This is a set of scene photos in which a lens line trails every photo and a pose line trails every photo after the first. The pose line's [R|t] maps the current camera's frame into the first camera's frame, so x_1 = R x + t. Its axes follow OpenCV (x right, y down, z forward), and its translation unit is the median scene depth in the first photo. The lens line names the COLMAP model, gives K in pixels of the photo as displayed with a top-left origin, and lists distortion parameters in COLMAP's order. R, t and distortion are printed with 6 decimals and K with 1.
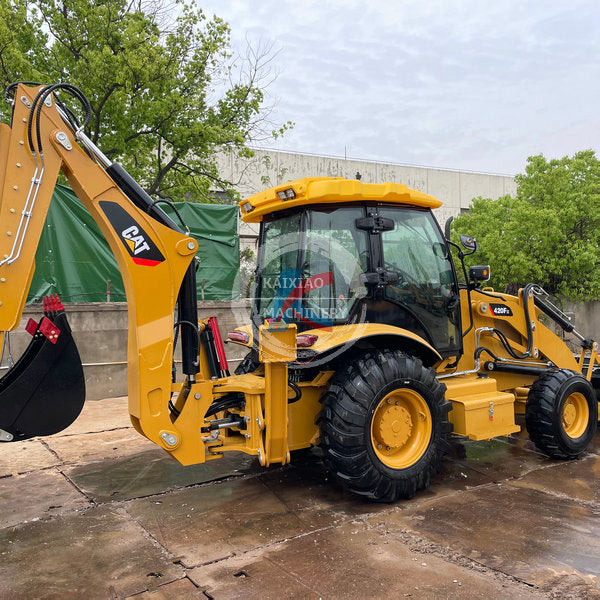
lens RADIAL K [[565.8, 0, 308.9], [0, 565.8, 305.5], [0, 0, 1]] dist [0.132396, -0.250061]
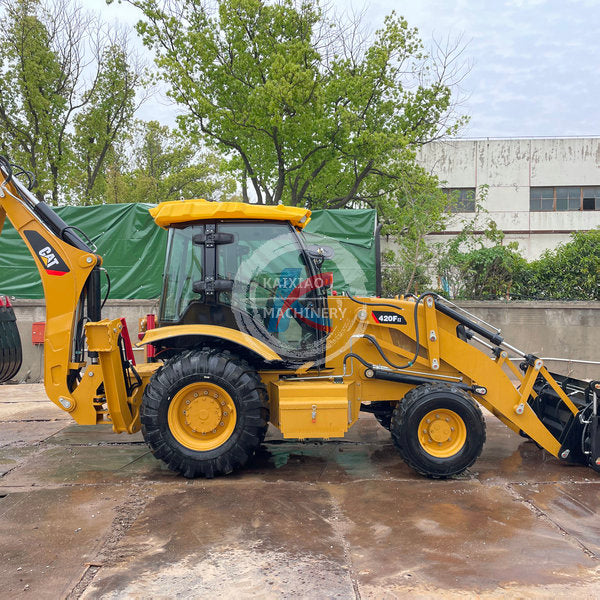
lens RADIAL K [[565.8, 0, 308.9], [0, 565.8, 305.5], [0, 0, 1]] dist [0.132396, -0.250061]
pose [[0.867895, 0.028068, -0.495954, 0.872146], [-0.024583, 0.999606, 0.013553, -0.029208], [0.496139, 0.000430, 0.868243, 0.096097]]
